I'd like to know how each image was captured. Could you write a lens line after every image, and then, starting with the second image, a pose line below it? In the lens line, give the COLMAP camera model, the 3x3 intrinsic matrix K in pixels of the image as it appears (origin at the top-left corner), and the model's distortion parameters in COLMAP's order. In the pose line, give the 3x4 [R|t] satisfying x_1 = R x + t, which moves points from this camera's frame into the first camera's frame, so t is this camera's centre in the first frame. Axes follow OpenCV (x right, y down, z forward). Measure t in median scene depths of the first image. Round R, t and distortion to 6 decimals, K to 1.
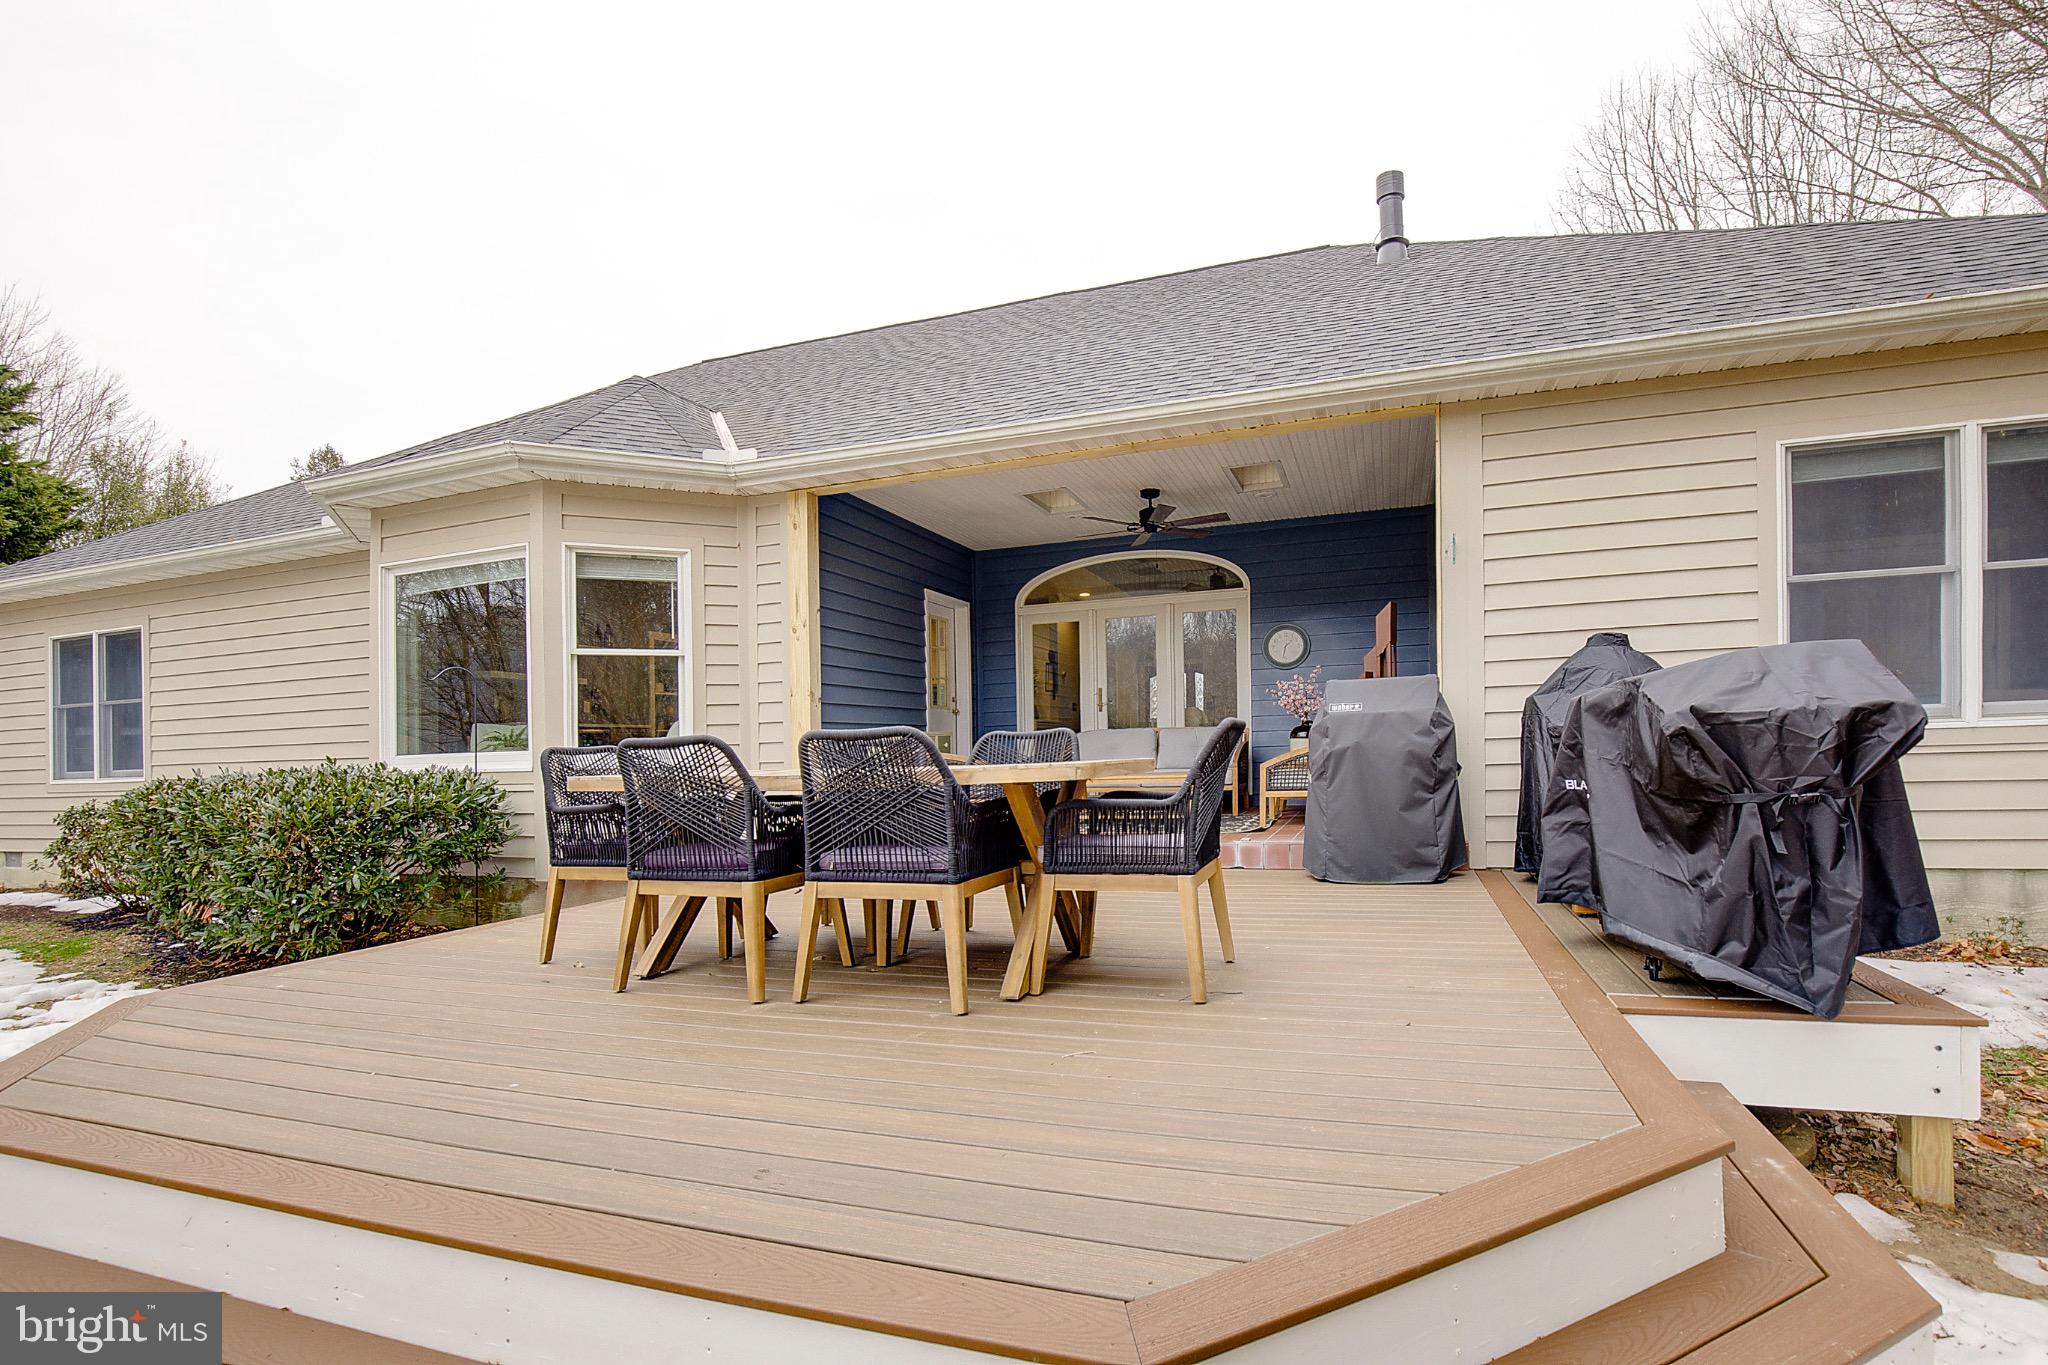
lens RADIAL K [[940.8, 0, 1019.2], [0, 940.8, 792.8], [0, 0, 1]] dist [-0.049577, 0.015234]
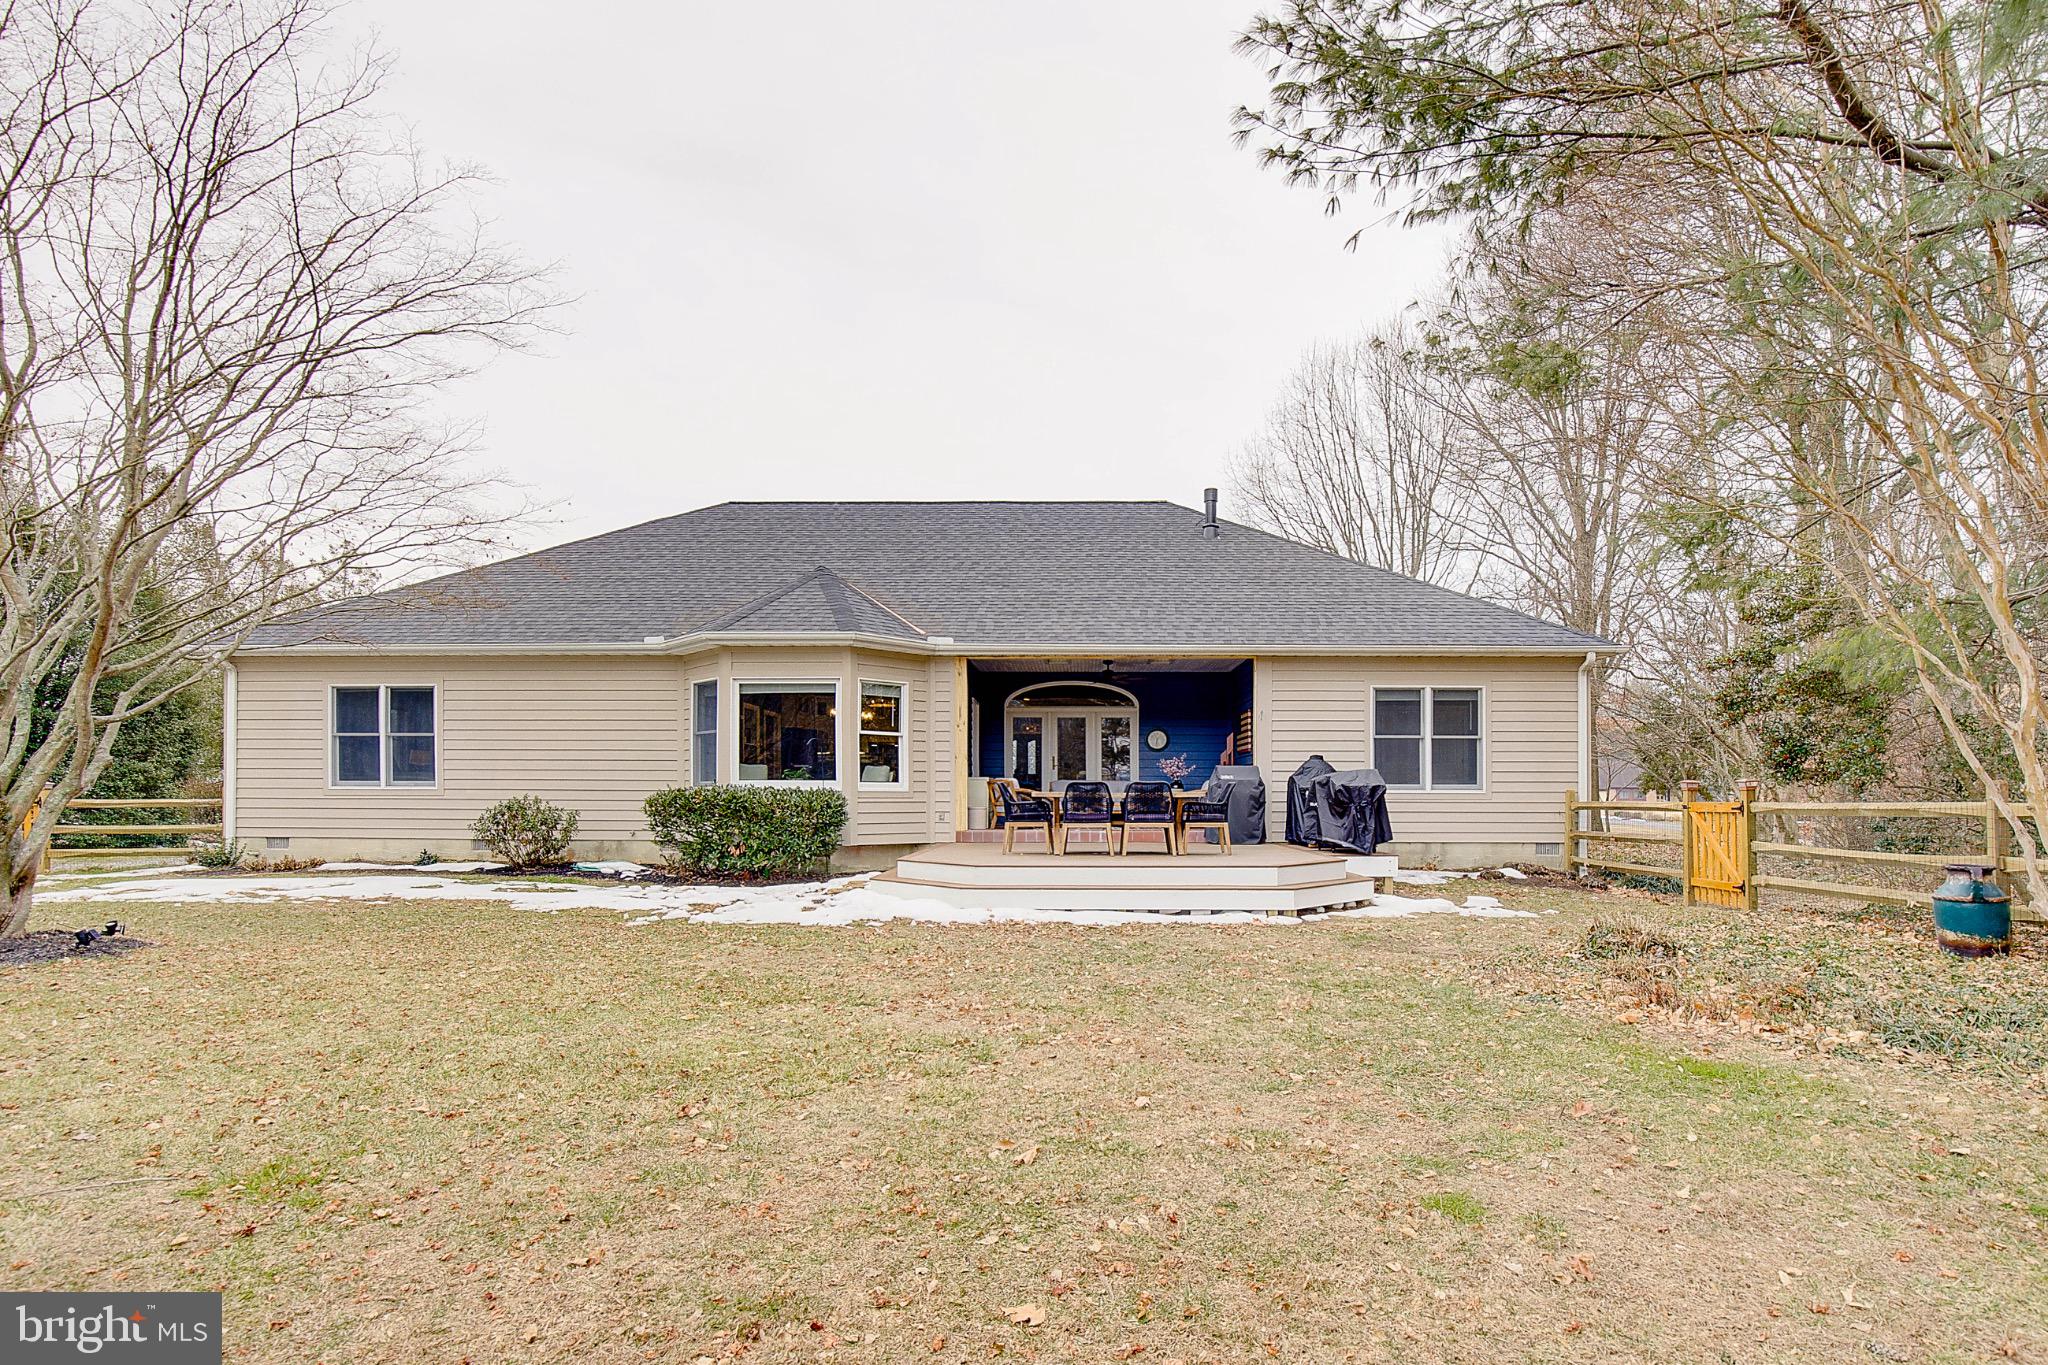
lens RADIAL K [[940.8, 0, 1019.2], [0, 940.8, 792.8], [0, 0, 1]] dist [-0.049577, 0.015234]
pose [[0.956720, 0.033181, 0.289112, -0.957628], [-0.019239, 0.998517, -0.050936, 0.096920], [-0.290374, 0.043169, 0.955939, -1.329677]]
